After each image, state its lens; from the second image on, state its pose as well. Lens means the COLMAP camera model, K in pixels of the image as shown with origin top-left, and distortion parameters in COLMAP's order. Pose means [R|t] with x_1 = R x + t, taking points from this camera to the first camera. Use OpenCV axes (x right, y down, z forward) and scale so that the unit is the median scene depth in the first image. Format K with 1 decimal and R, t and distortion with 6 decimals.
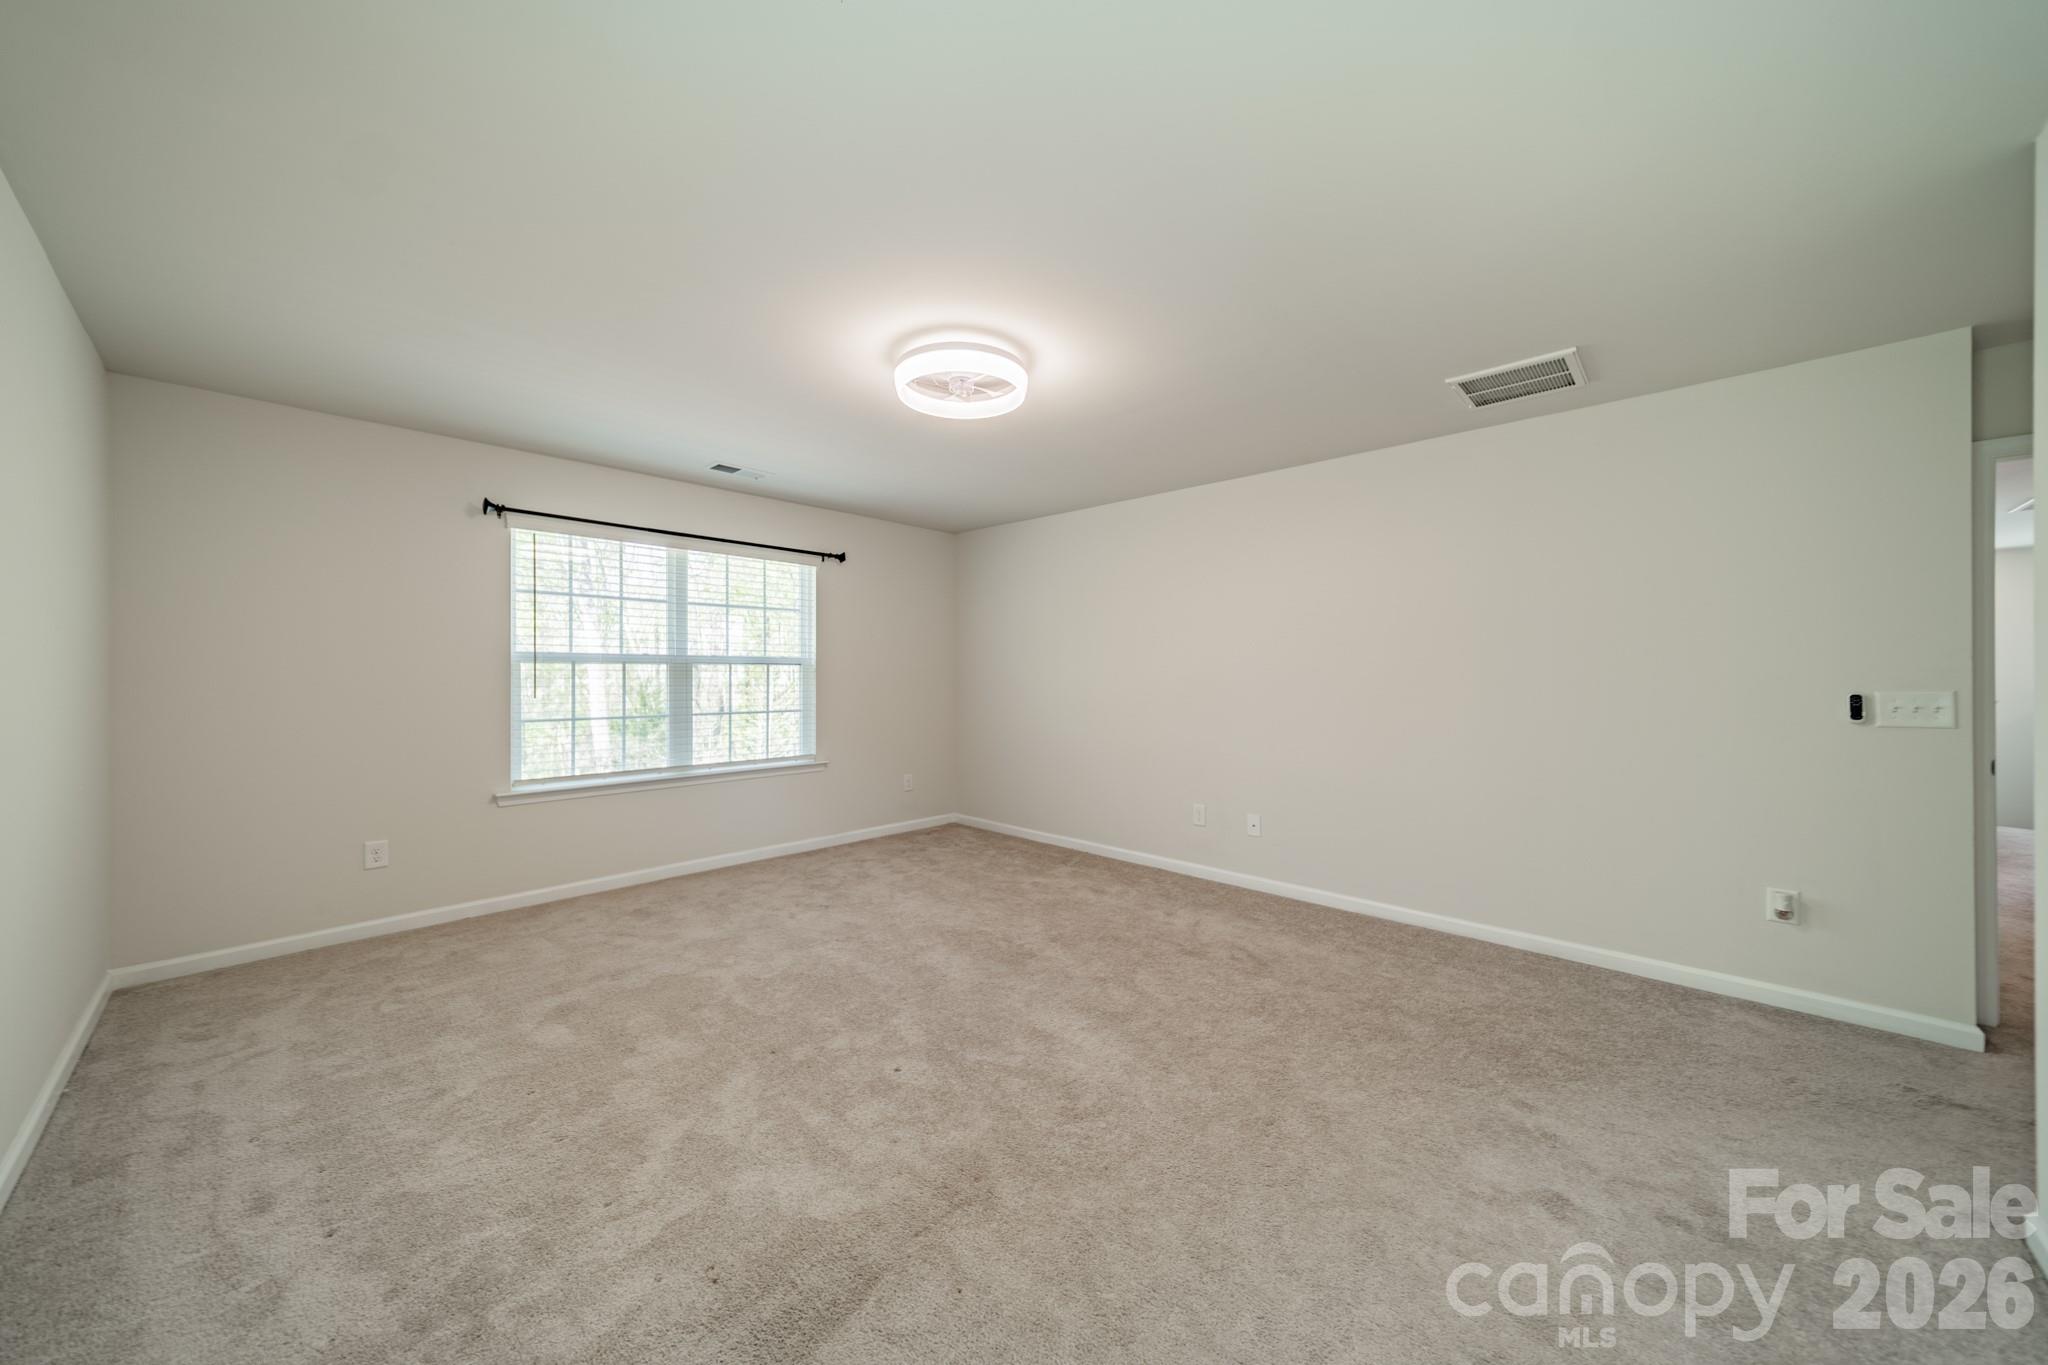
lens RADIAL K [[718.6, 0, 1019.1], [0, 718.6, 678.4], [0, 0, 1]] dist [0.008113, 0.000253]
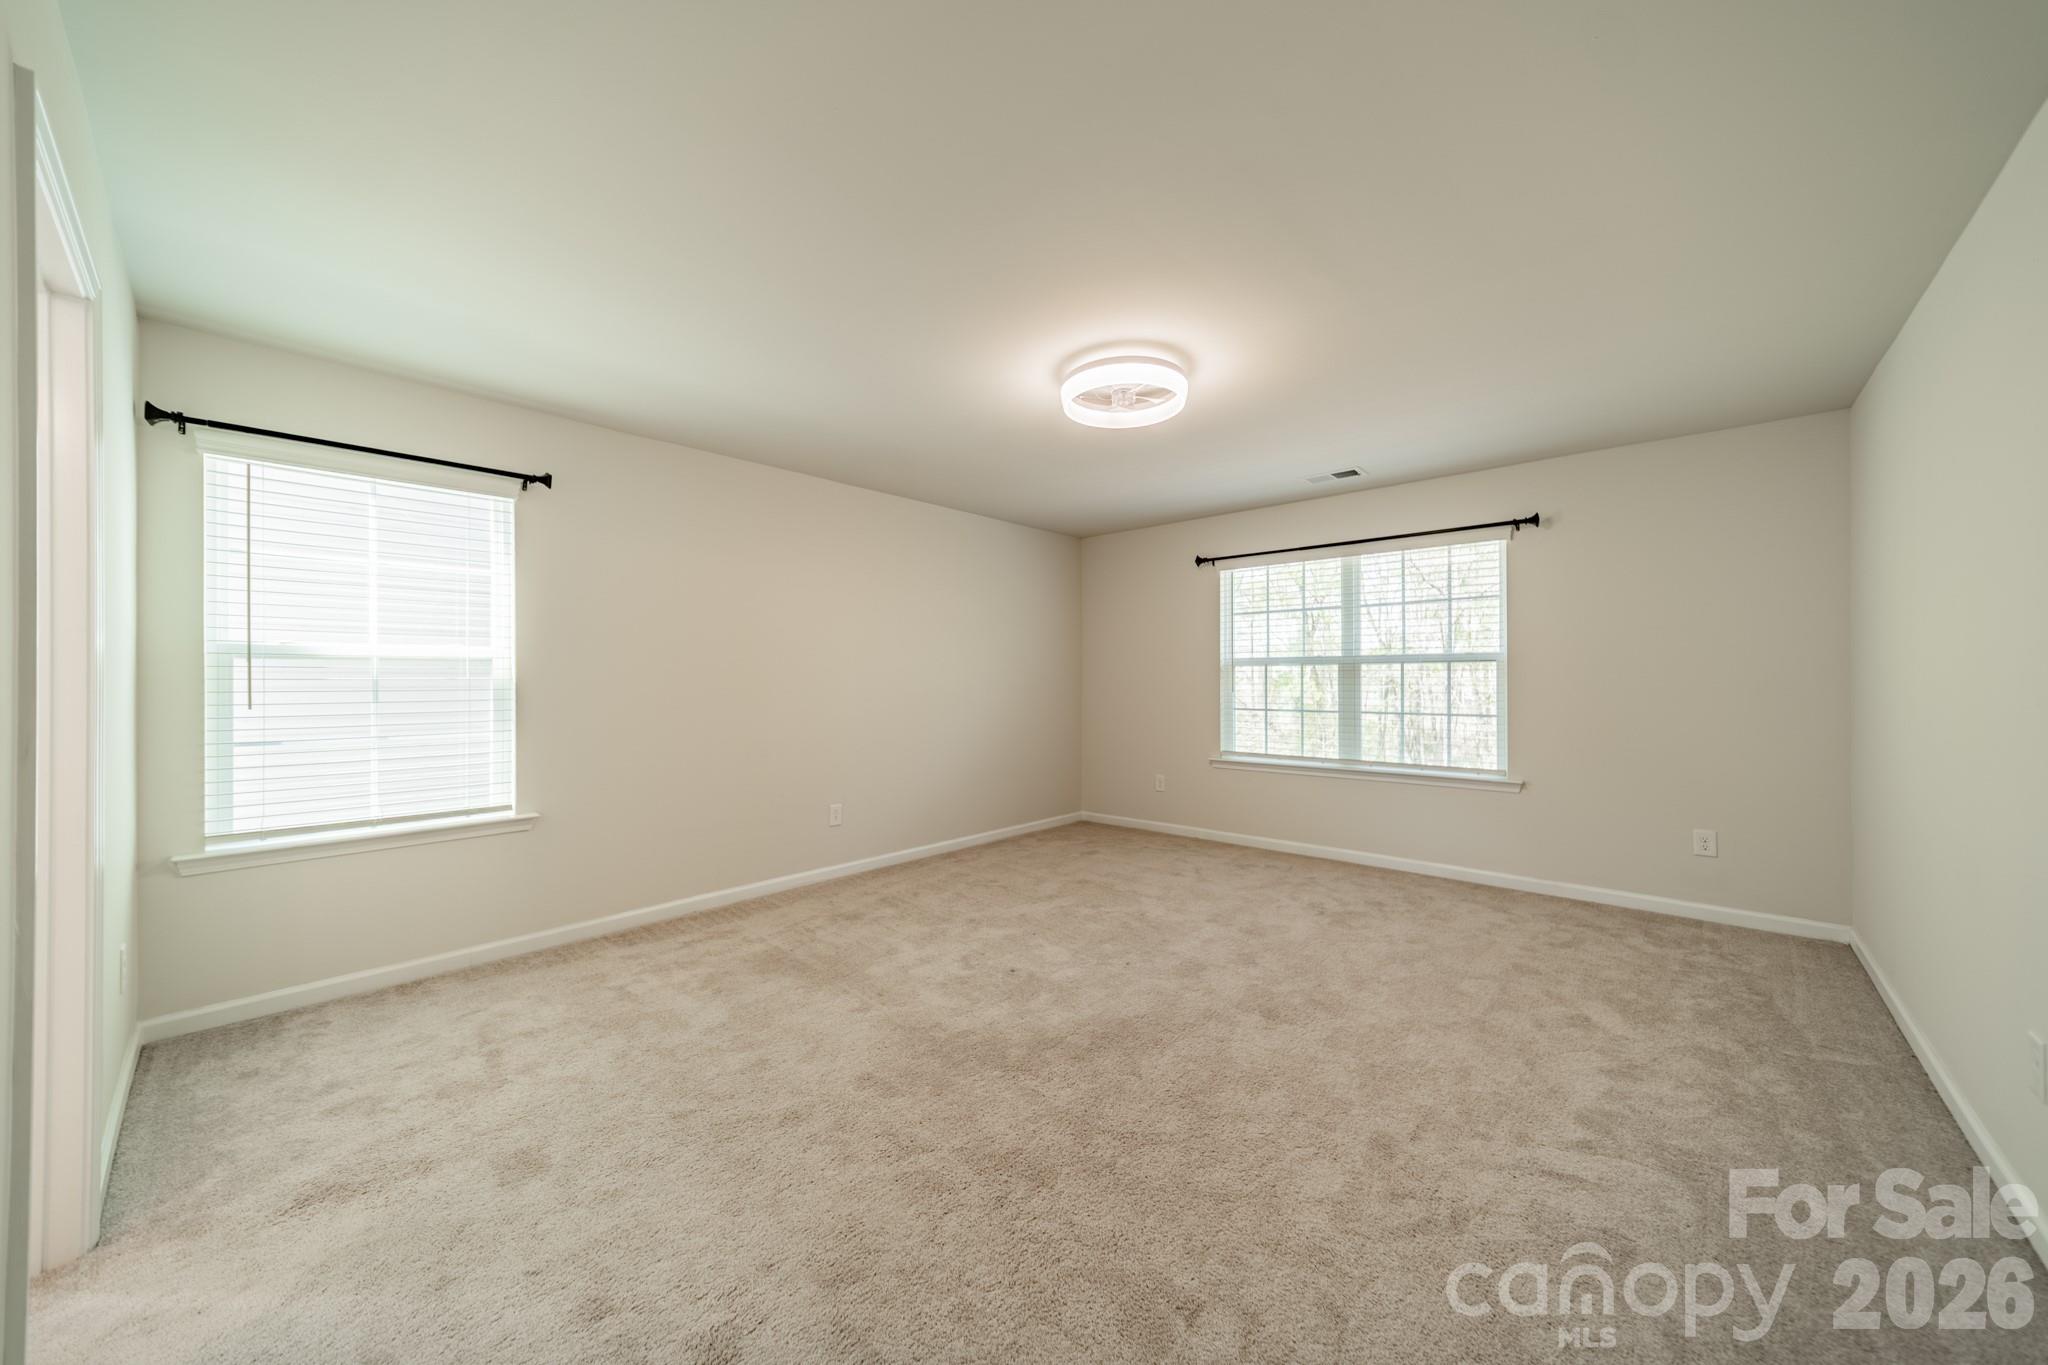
lens RADIAL K [[718.6, 0, 1026.3], [0, 718.6, 669.6], [0, 0, 1]] dist [0.008113, 0.000253]
pose [[0.028134, -0.012470, -0.999526, 0.590626], [-0.000447, 0.999922, -0.012487, 0.001757], [0.999604, 0.000798, 0.028127, 0.495910]]
